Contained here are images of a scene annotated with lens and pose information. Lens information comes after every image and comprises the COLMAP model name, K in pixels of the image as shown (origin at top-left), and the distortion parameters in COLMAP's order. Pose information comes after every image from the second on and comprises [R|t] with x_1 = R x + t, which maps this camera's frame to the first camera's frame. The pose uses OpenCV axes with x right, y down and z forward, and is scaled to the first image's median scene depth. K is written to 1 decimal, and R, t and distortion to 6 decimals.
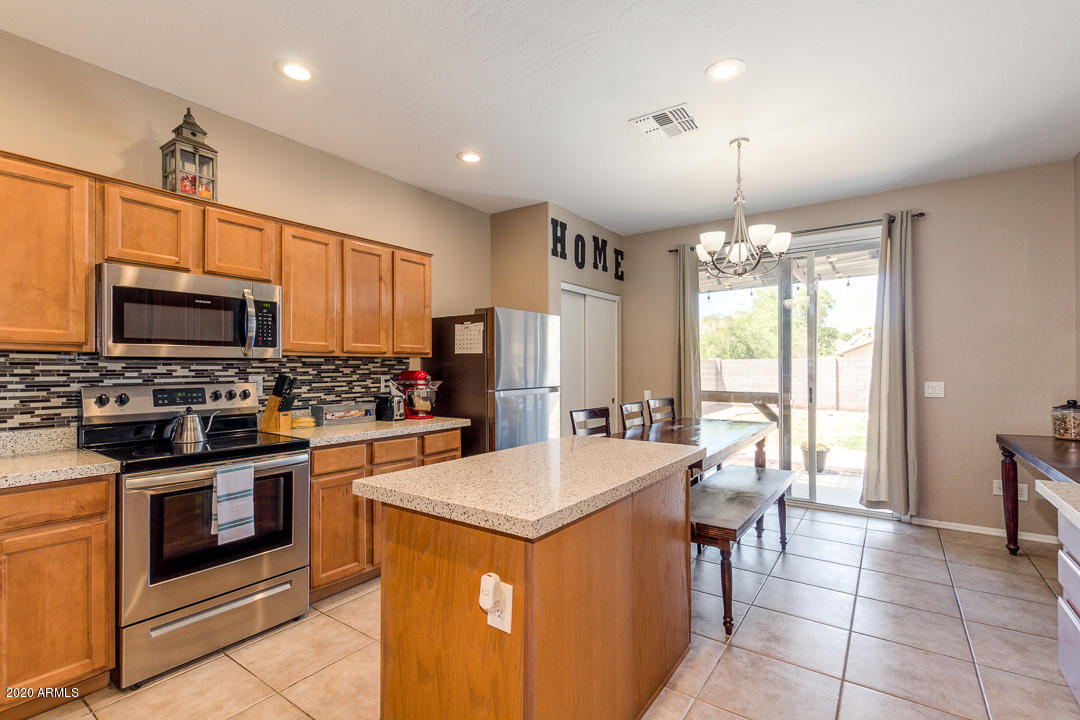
lens RADIAL K [[492.0, 0, 545.8], [0, 492.0, 365.0], [0, 0, 1]] dist [0.007205, -0.002592]
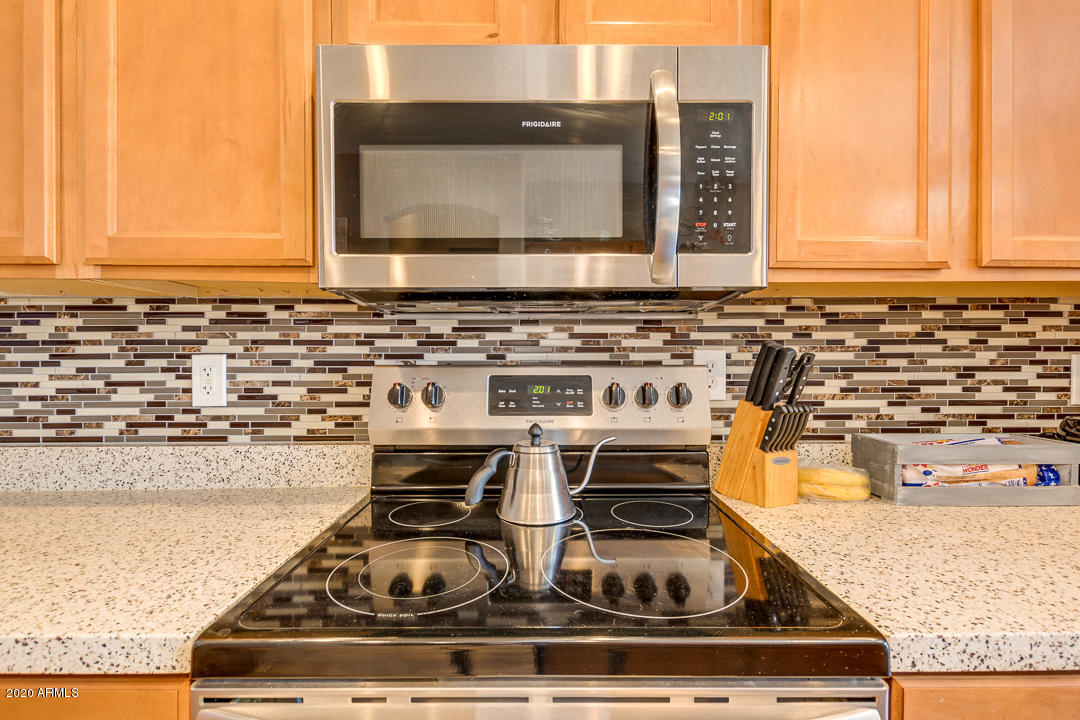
lens RADIAL K [[492.0, 0, 540.4], [0, 492.0, 359.2], [0, 0, 1]] dist [0.007205, -0.002592]
pose [[0.579397, 0.009465, -0.814990, -0.313982], [0.004009, 0.999887, 0.014463, 0.021658], [0.815035, -0.011647, 0.579294, 0.603632]]
